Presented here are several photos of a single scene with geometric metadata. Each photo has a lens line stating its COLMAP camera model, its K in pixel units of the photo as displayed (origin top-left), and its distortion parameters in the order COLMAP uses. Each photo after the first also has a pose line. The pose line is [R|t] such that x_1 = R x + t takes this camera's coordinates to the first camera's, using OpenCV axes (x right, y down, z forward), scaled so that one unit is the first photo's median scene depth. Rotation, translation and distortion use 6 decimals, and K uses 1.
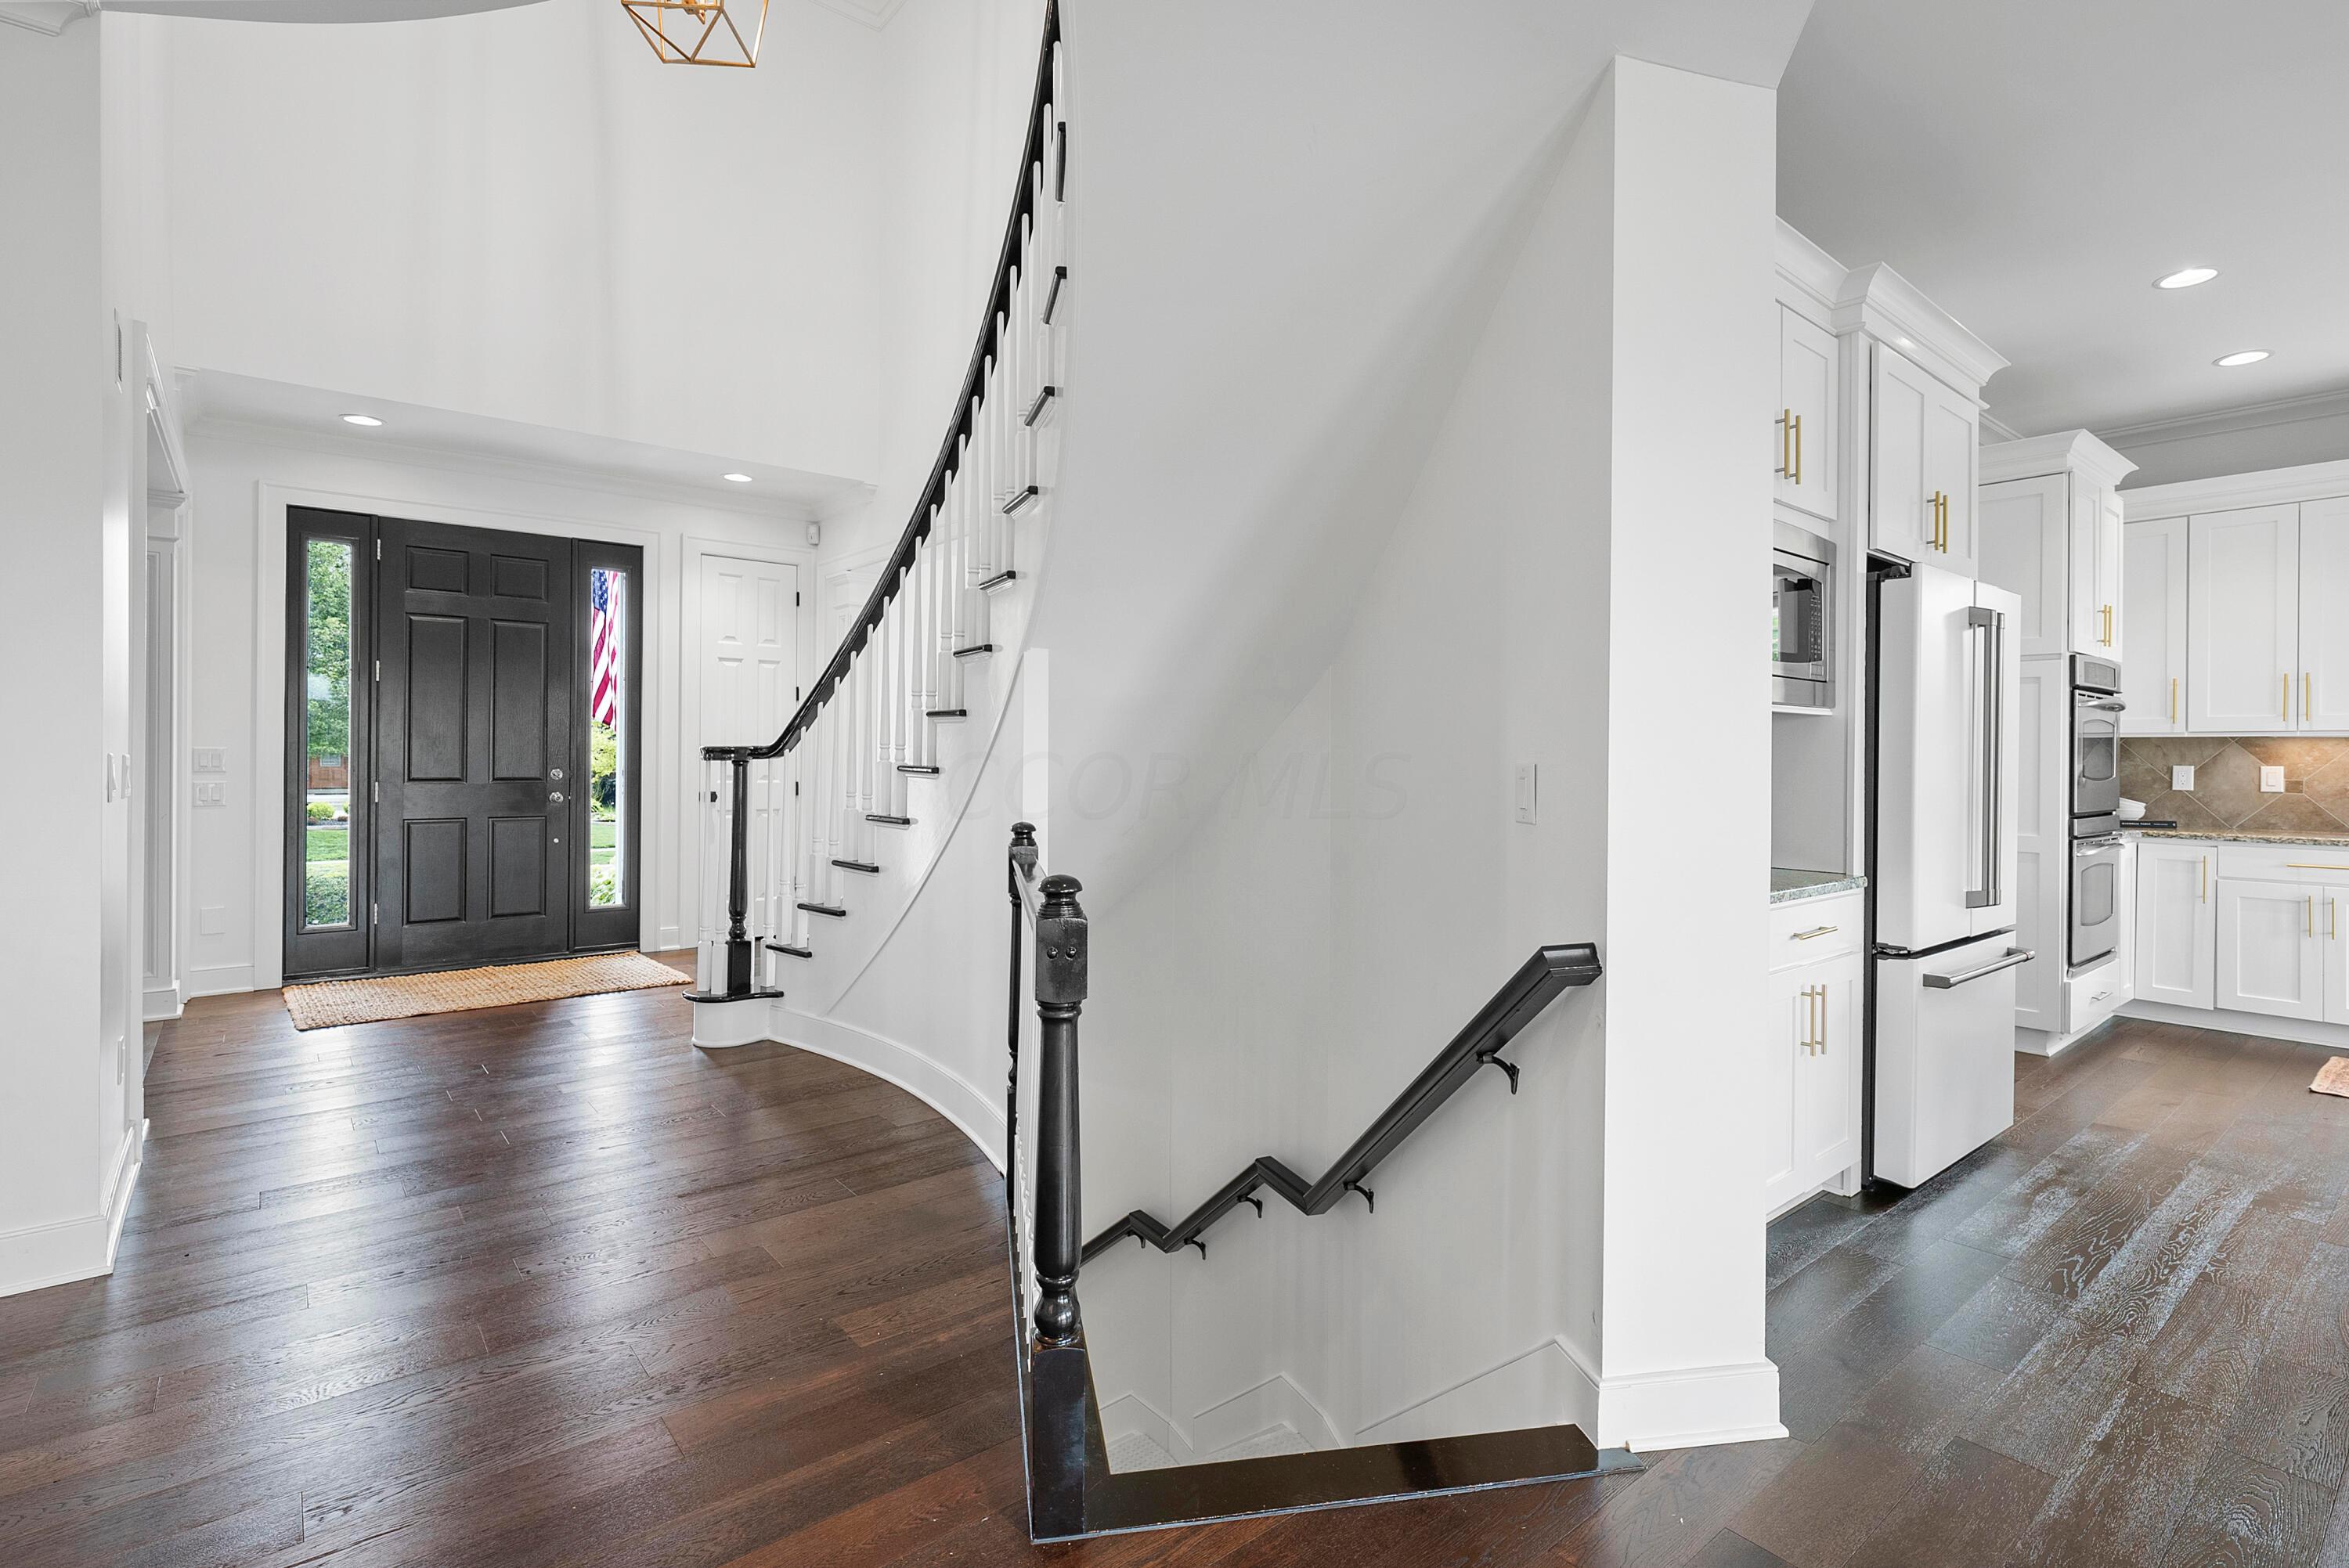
lens RADIAL K [[1141.7, 0, 1175.2], [0, 1141.7, 773.9], [0, 0, 1]] dist [0.000678, 0.000323]
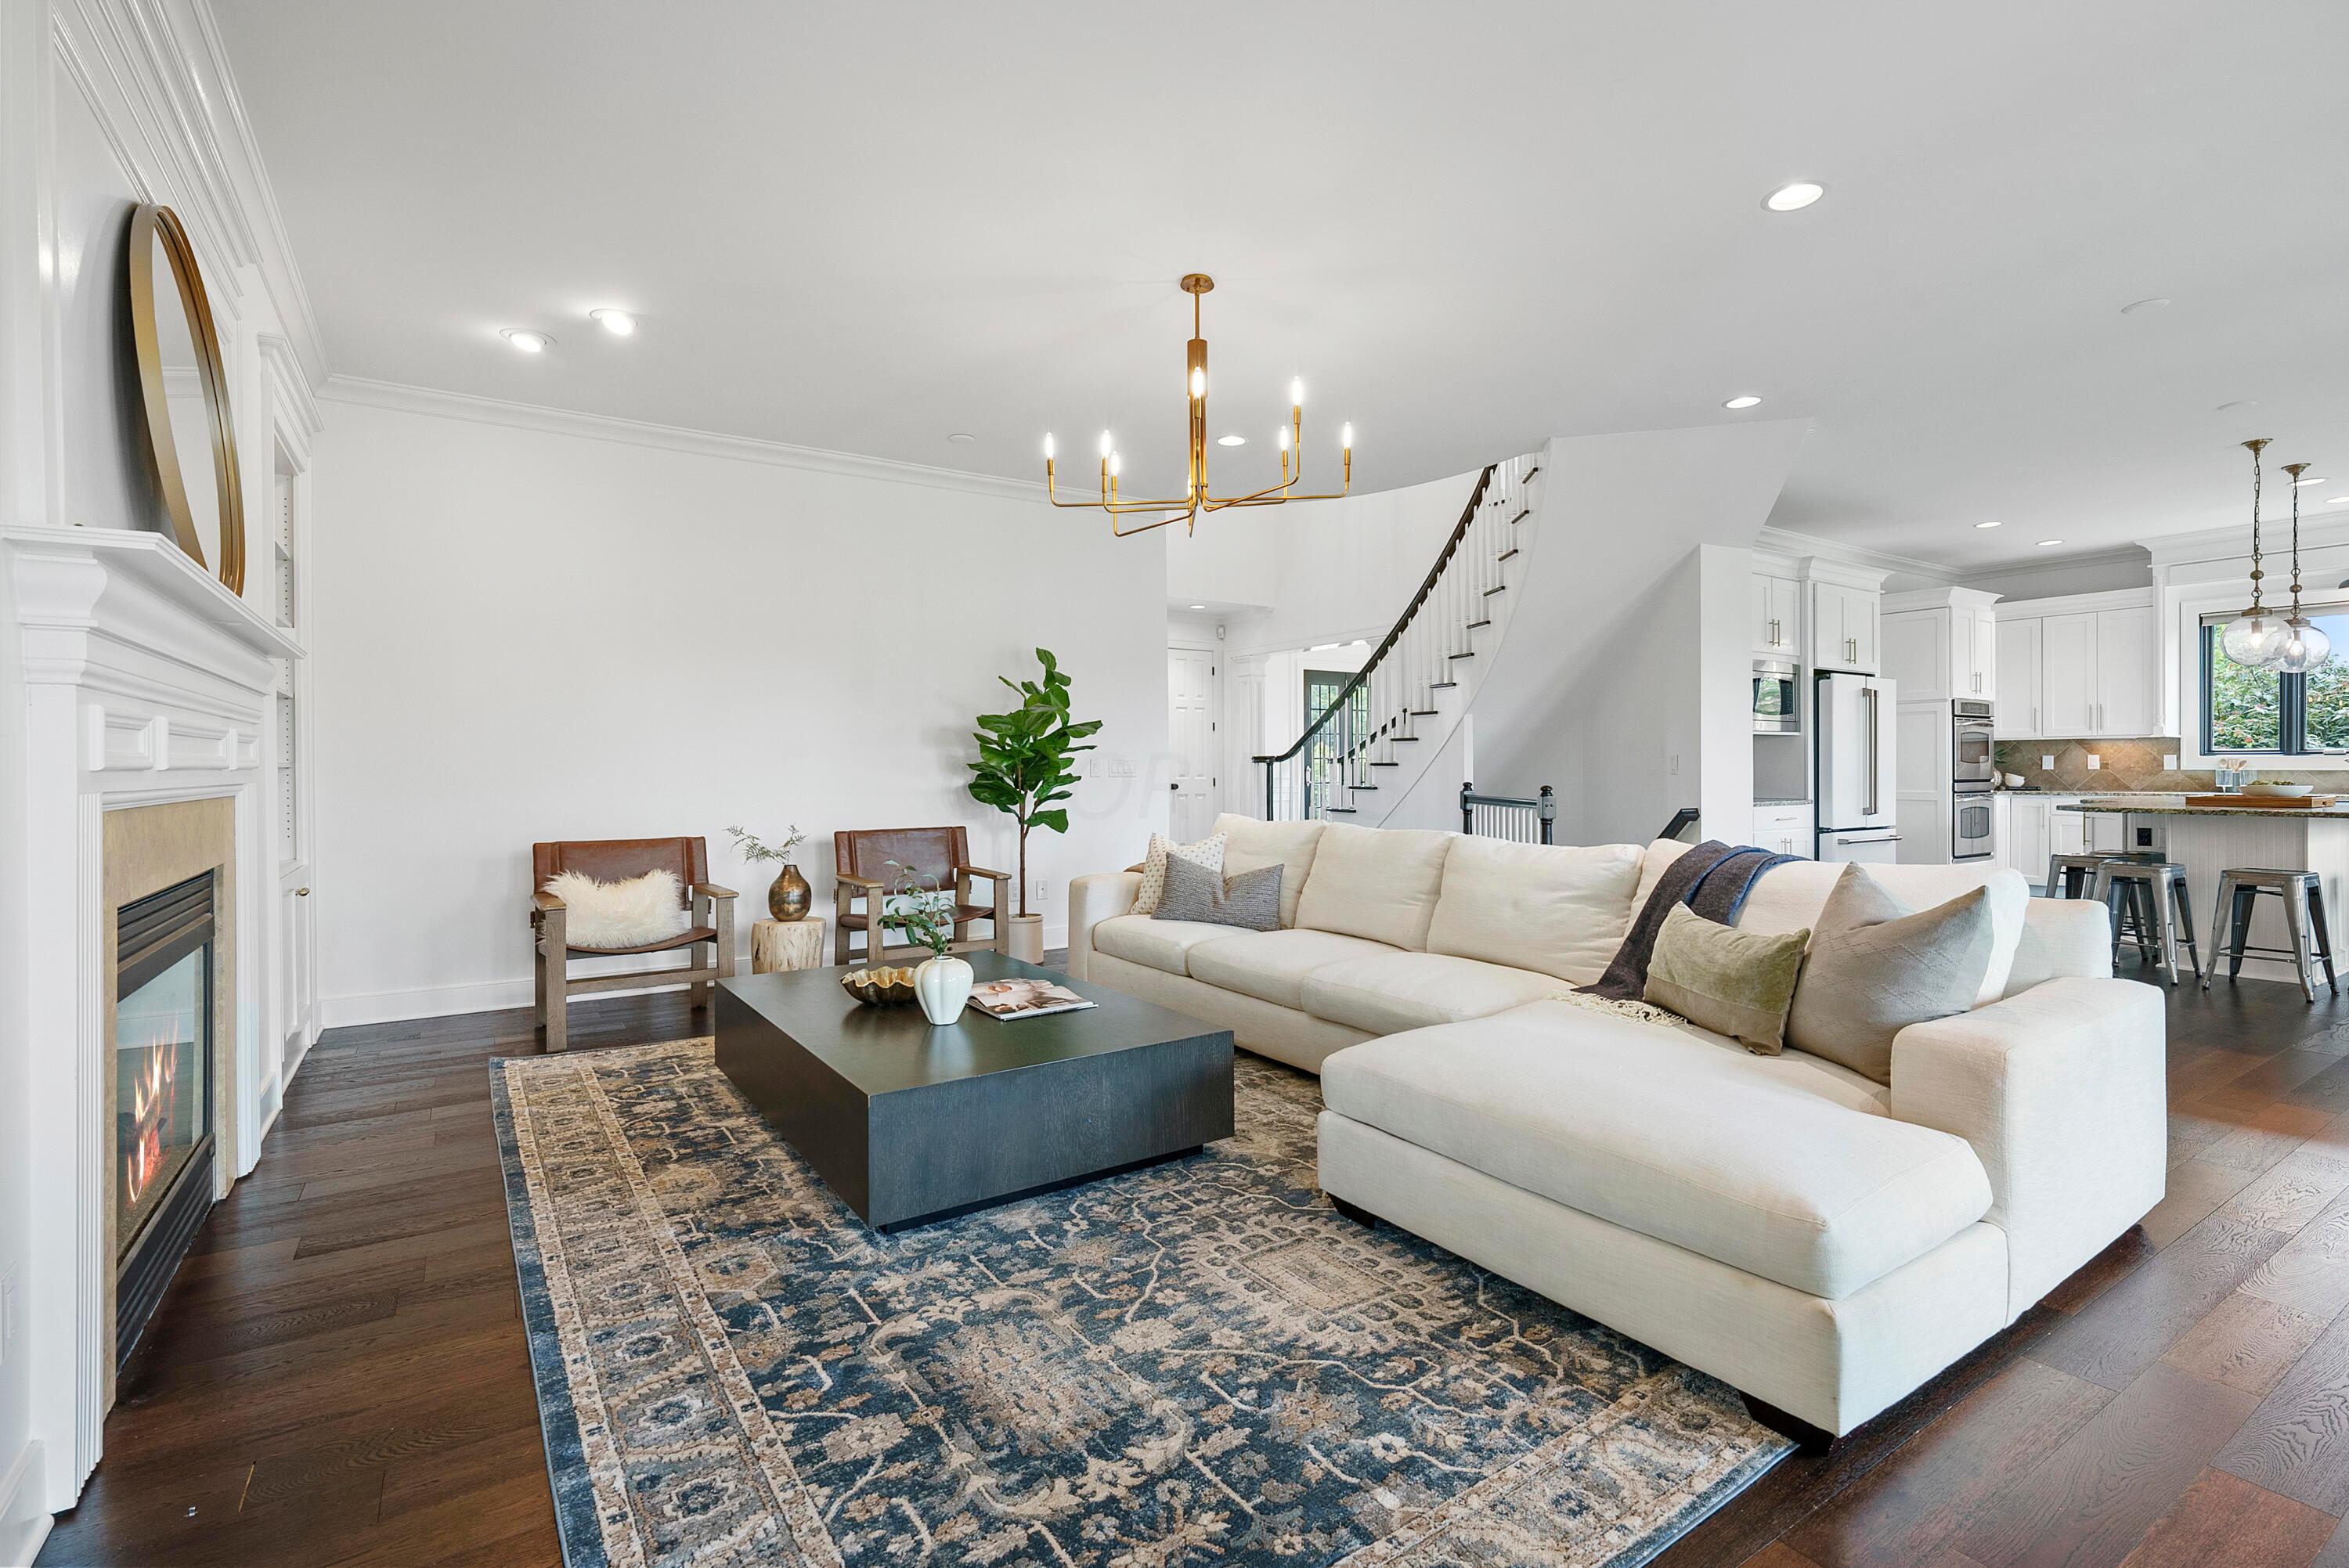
lens RADIAL K [[1092.5, 0, 1177.6], [0, 1092.5, 776.0], [0, 0, 1]] dist [0.004583, 0.000108]
pose [[0.994964, -0.012735, -0.099421, -0.350693], [0.012028, 0.999898, -0.007711, 0.025897], [0.099509, 0.006477, 0.995016, -0.990180]]
